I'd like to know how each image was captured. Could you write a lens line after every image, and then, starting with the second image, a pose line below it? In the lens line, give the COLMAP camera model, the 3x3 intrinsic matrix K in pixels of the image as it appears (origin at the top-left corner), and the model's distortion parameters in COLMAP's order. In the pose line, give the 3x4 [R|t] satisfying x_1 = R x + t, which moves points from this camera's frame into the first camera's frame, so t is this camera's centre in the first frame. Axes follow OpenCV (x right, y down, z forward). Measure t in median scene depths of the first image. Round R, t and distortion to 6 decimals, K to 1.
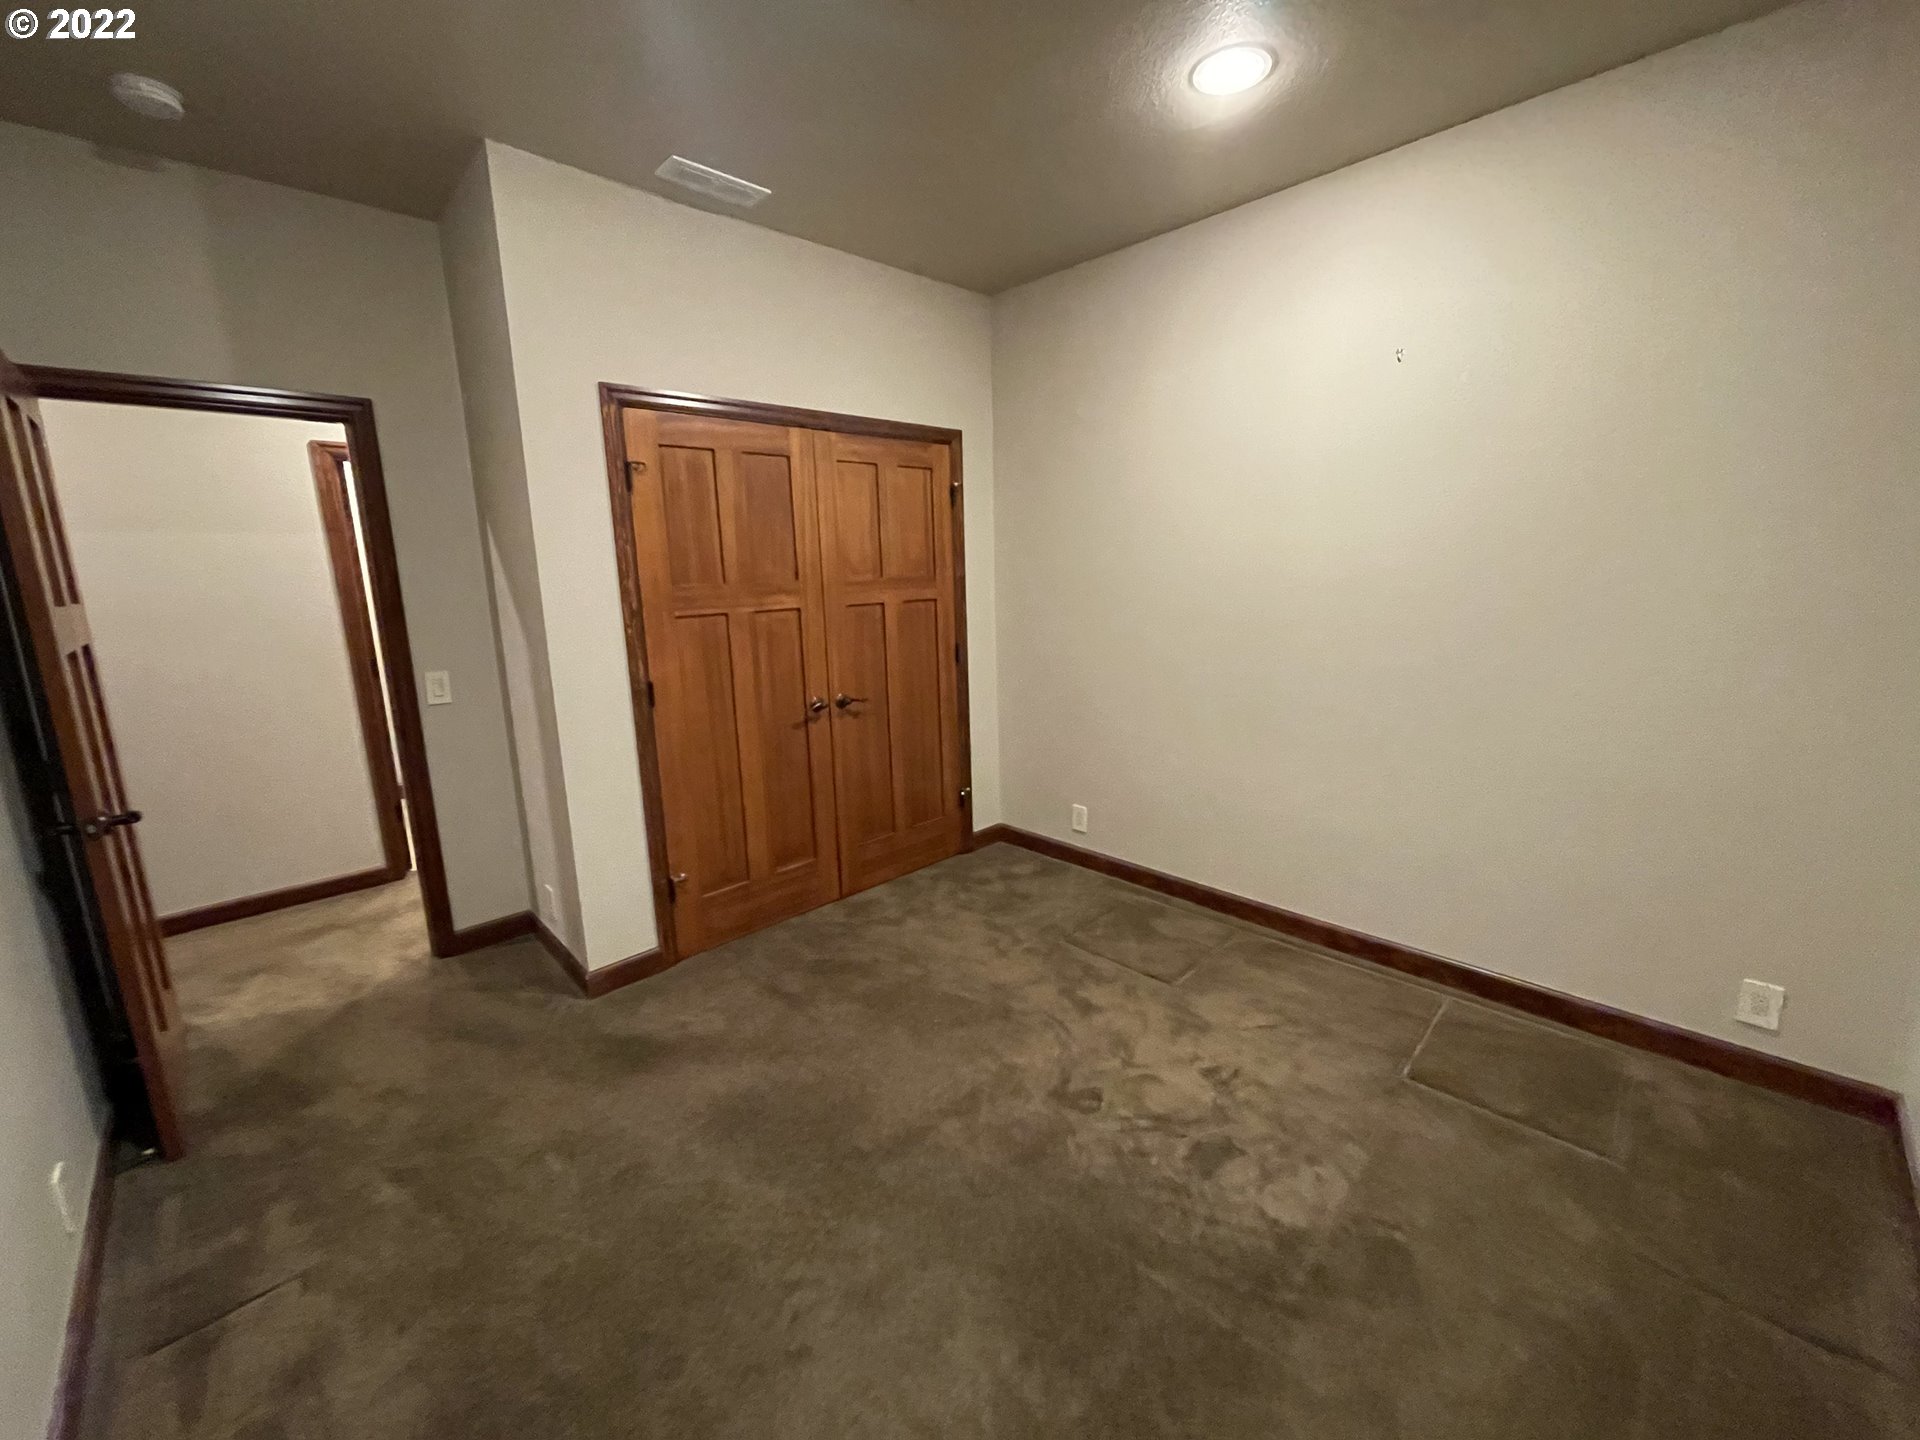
lens RADIAL K [[771.9, 0, 960.0], [0, 771.9, 720.0], [0, 0, 1]] dist [-0.000560, -0.000058]
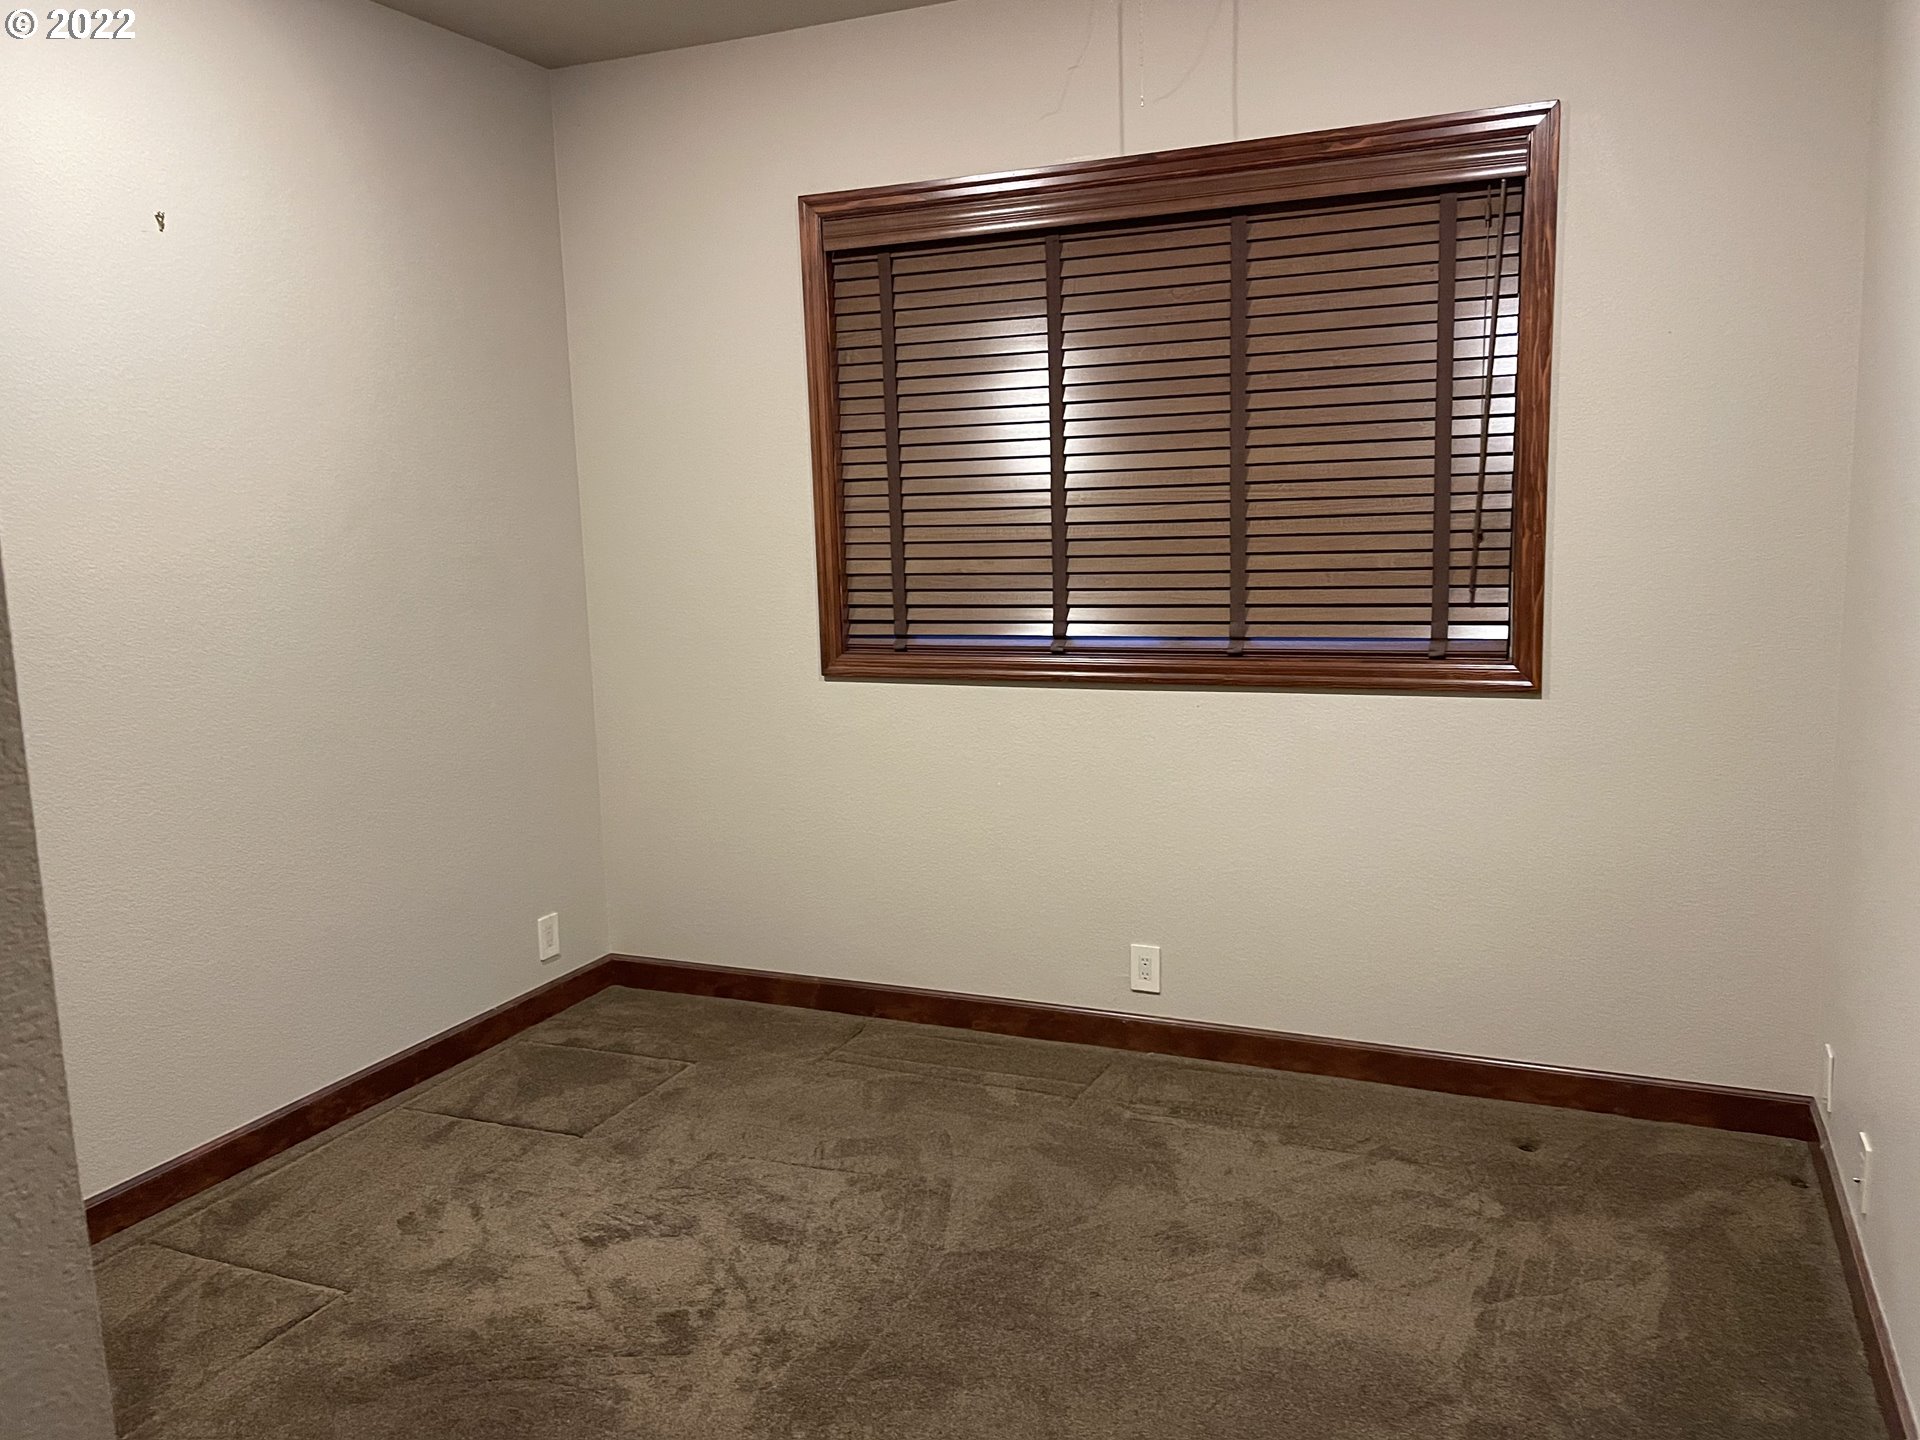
lens RADIAL K [[1520.4, 0, 971.1], [0, 1520.4, 721.3], [0, 0, 1]] dist [0.071938, -0.103350]
pose [[-0.373806, -0.107456, 0.921261, -1.119925], [0.220242, 0.954574, 0.200705, -0.216905], [-0.900979, 0.277925, -0.333159, 1.104947]]
